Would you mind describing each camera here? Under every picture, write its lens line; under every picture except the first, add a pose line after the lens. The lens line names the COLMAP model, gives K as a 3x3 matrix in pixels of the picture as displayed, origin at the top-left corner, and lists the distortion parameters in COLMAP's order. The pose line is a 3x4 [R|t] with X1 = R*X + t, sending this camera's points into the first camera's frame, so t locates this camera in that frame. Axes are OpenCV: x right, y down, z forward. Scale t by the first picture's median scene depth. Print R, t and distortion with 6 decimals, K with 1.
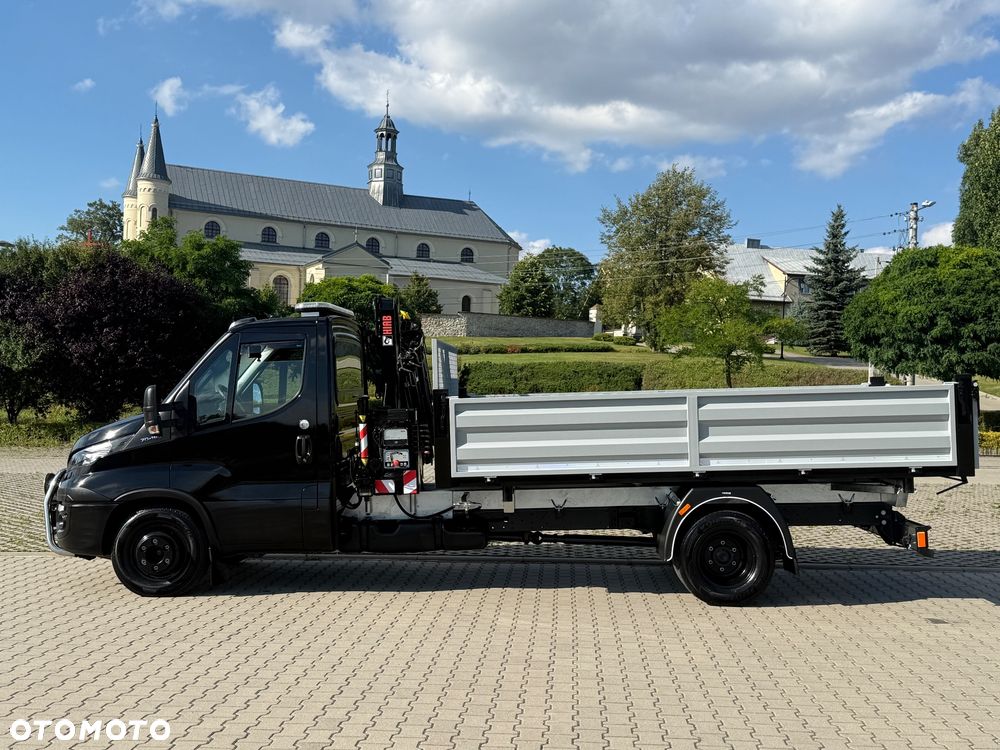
lens RADIAL K [[1168.2, 0, 499.3], [0, 1168.2, 410.5], [0, 0, 1]] dist [0.075462, -0.032610]
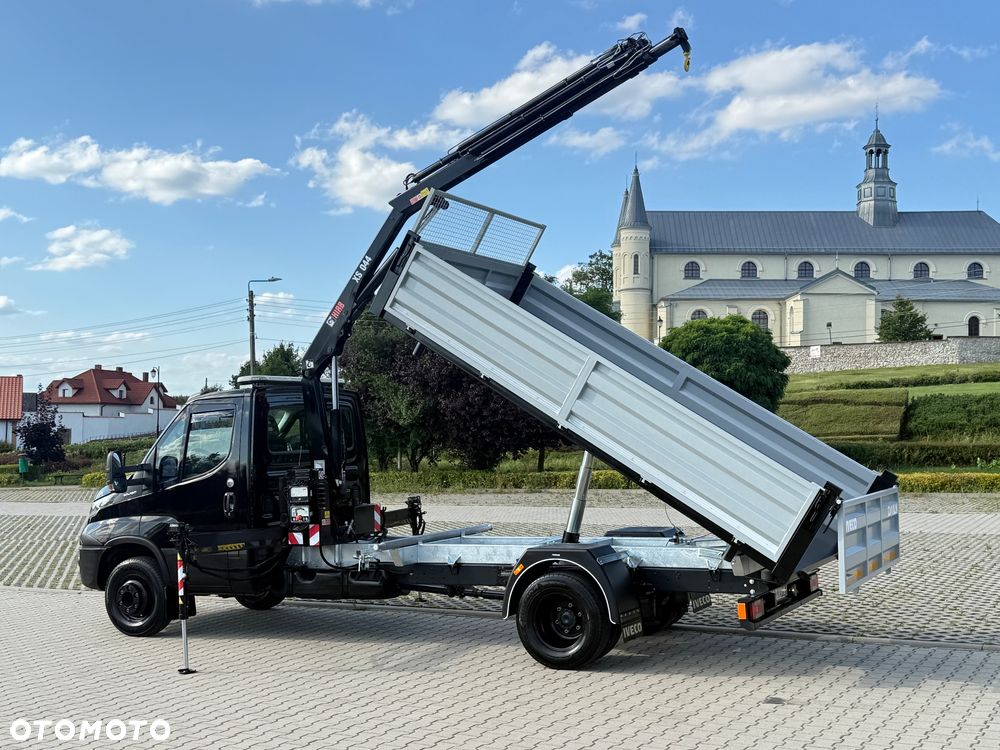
lens RADIAL K [[1209.7, 0, 490.4], [0, 1209.7, 372.3], [0, 0, 1]] dist [0.106285, -0.044167]
pose [[0.888385, -0.049214, -0.456453, 0.496426], [0.020675, 0.997518, -0.067311, -0.008888], [0.458633, 0.050361, 0.887198, 0.070858]]
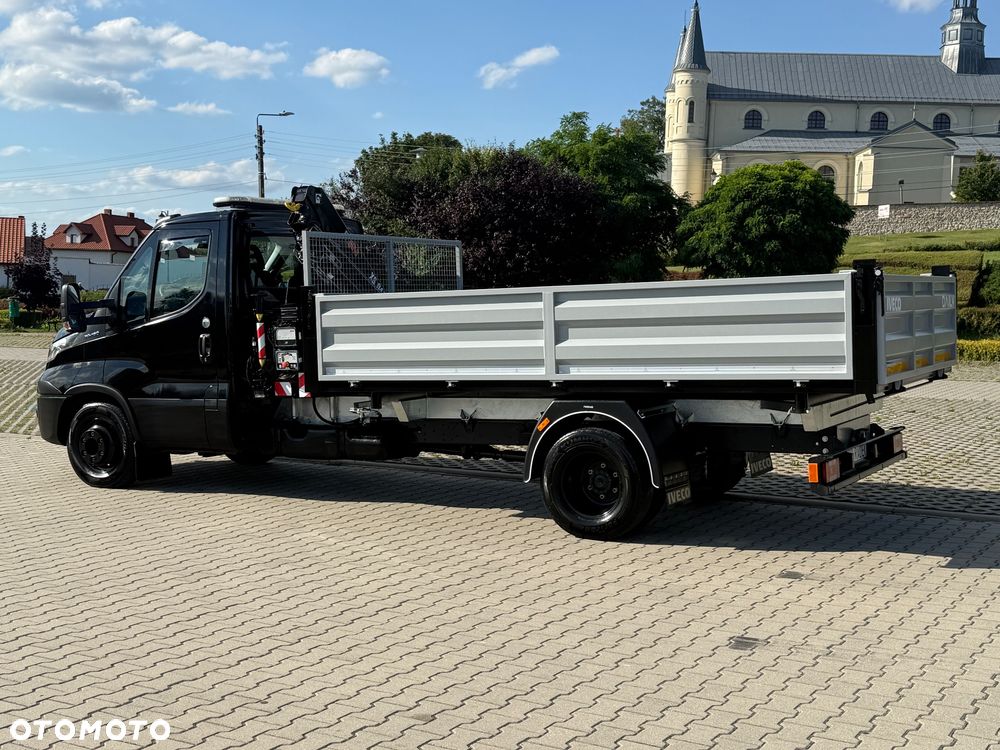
lens RADIAL K [[1294.6, 0, 497.3], [0, 1294.6, 362.5], [0, 0, 1]] dist [0.095419, -0.097375]
pose [[0.876933, 0.020323, -0.480183, 0.489486], [-0.004773, 0.999425, 0.033582, 0.006208], [0.480589, -0.027157, 0.876525, 0.136291]]
